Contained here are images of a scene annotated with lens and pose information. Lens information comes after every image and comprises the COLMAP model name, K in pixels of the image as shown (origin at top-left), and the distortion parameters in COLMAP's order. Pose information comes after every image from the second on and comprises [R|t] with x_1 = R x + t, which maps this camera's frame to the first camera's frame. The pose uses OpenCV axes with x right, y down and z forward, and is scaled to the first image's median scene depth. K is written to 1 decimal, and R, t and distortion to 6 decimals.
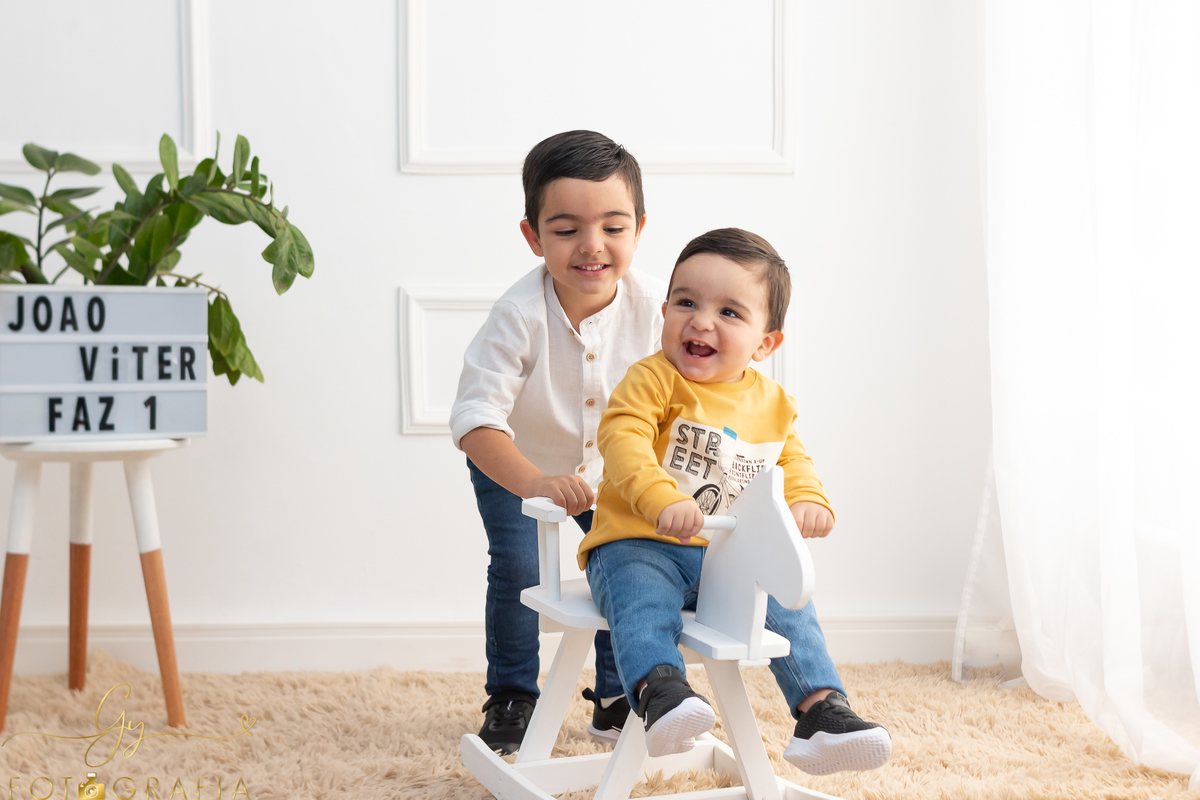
lens RADIAL K [[1971.0, 0, 598.1], [0, 1971.0, 419.3], [0, 0, 1]] dist [-0.006243, -0.017745]
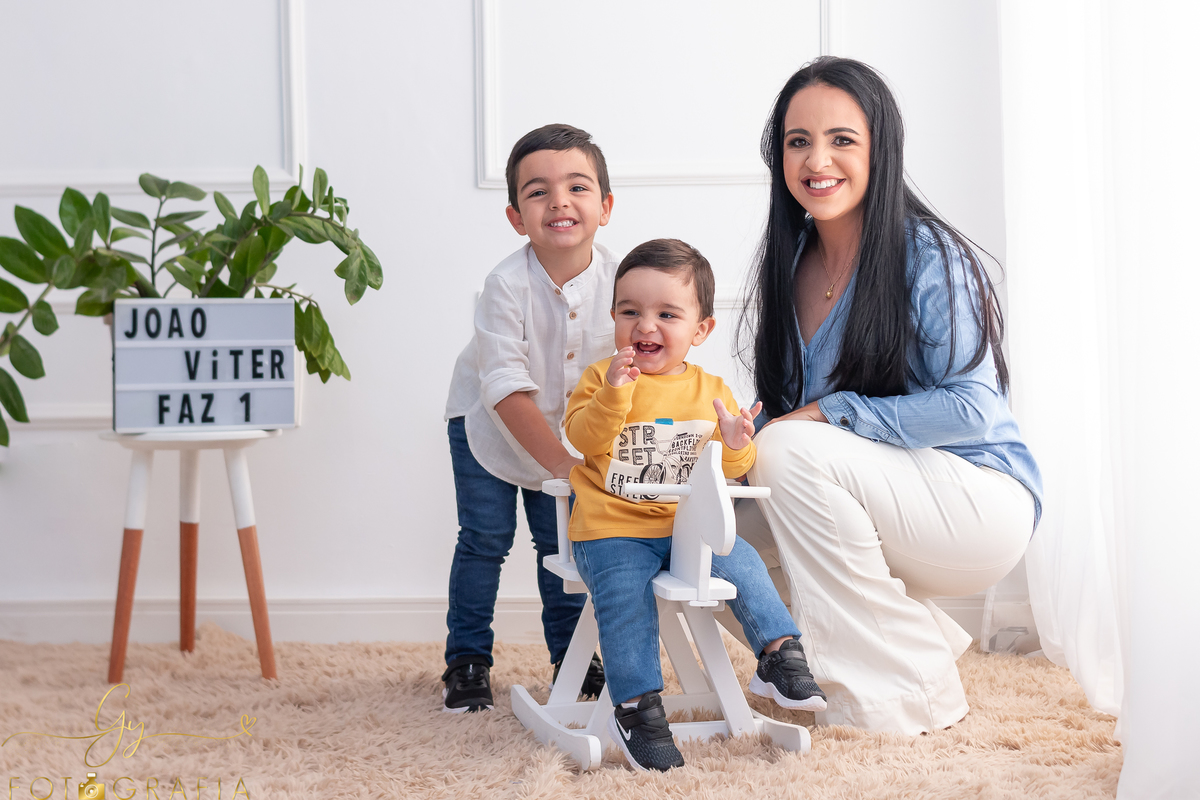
lens RADIAL K [[2335.4, 0, 602.0], [0, 2335.4, 368.5], [0, 0, 1]] dist [0.005575, -0.061323]
pose [[0.994357, -0.007931, -0.105788, 0.125765], [0.005700, 0.999755, -0.021371, 0.004441], [0.105932, 0.020647, 0.994159, -0.340620]]
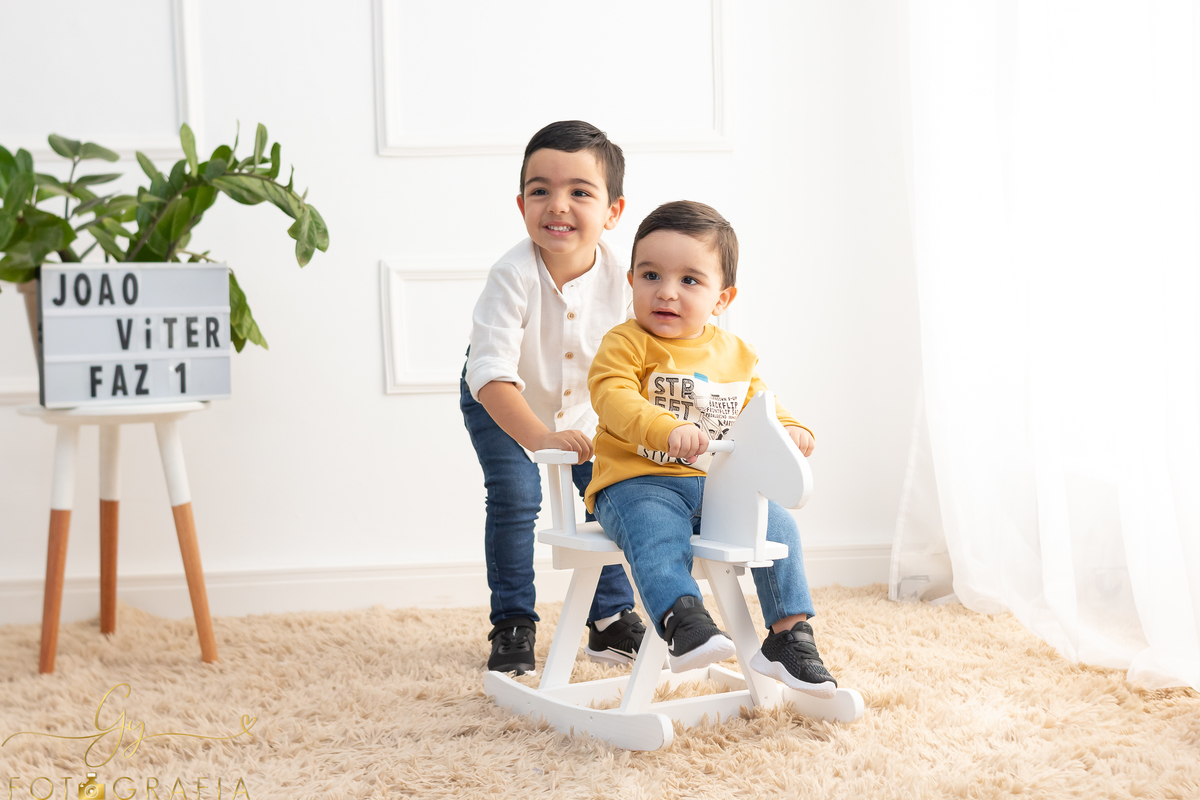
lens RADIAL K [[1849.6, 0, 581.6], [0, 1849.6, 415.4], [0, 0, 1]] dist [0.007877, -0.067832]
pose [[0.996999, -0.026519, 0.072725, -0.079562], [0.025381, 0.999541, 0.016529, 0.006147], [-0.073130, -0.014633, 0.997215, -0.044555]]
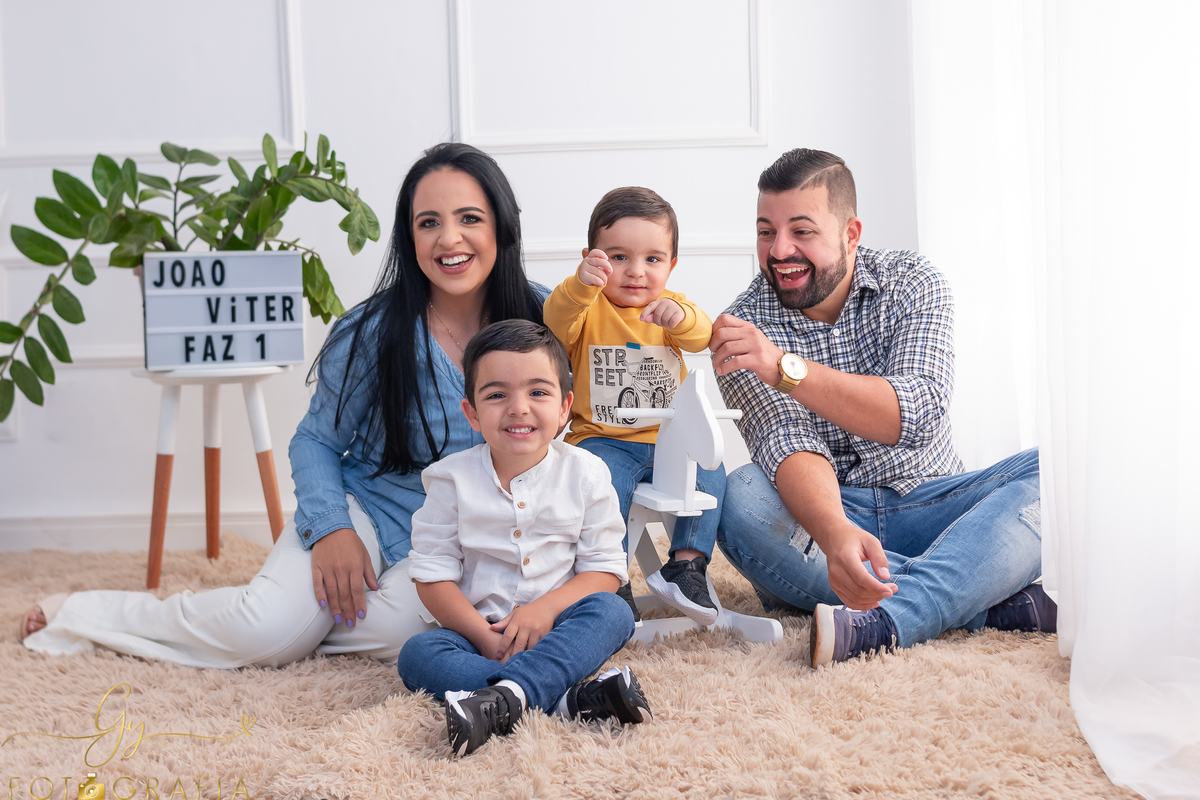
lens RADIAL K [[1849.1, 0, 598.6], [0, 1849.1, 427.9], [0, 0, 1]] dist [-0.023474, 0.024282]
pose [[0.998065, -0.016993, -0.059814, 0.072109], [0.019522, 0.998929, 0.041956, 0.003683], [0.059037, -0.043043, 0.997327, -0.225467]]
